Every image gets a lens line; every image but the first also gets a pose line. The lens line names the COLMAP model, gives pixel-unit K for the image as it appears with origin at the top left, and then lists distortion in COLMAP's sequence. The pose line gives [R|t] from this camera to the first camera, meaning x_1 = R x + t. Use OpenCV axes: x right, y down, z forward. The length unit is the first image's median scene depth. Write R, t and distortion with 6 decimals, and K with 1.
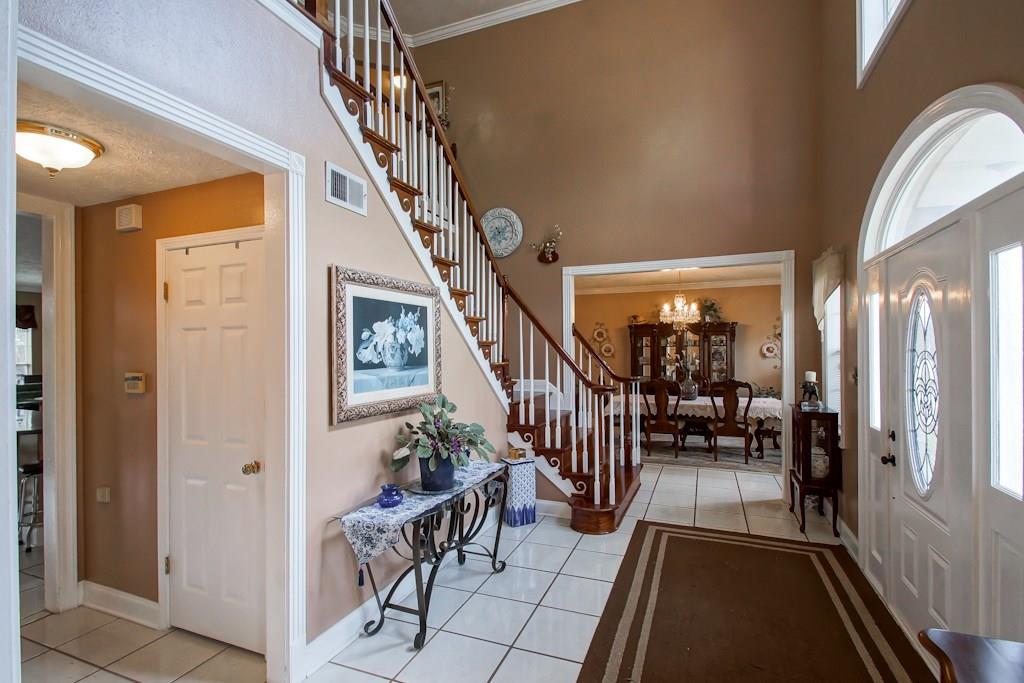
lens RADIAL K [[477.8, 0, 515.1], [0, 477.8, 348.9], [0, 0, 1]] dist [0.013930, -0.003808]
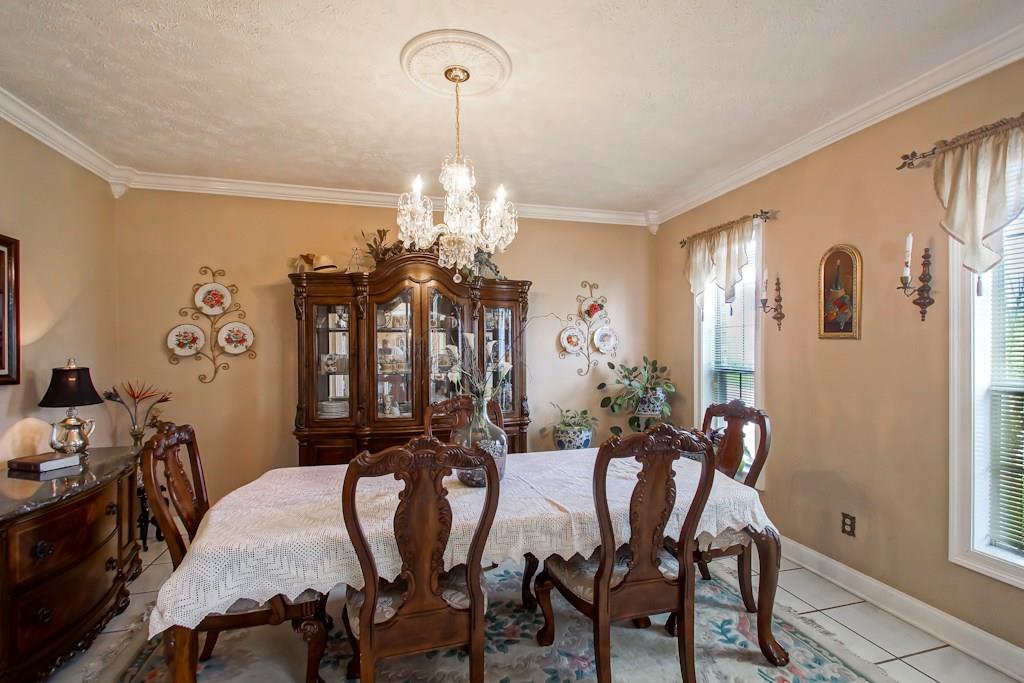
lens RADIAL K [[477.8, 0, 517.7], [0, 477.8, 348.5], [0, 0, 1]] dist [0.013930, -0.003808]
pose [[0.789908, 0.000864, 0.613224, 0.139757], [-0.001887, 0.999998, 0.001021, 0.010286], [-0.613222, -0.001963, 0.789908, 0.564435]]
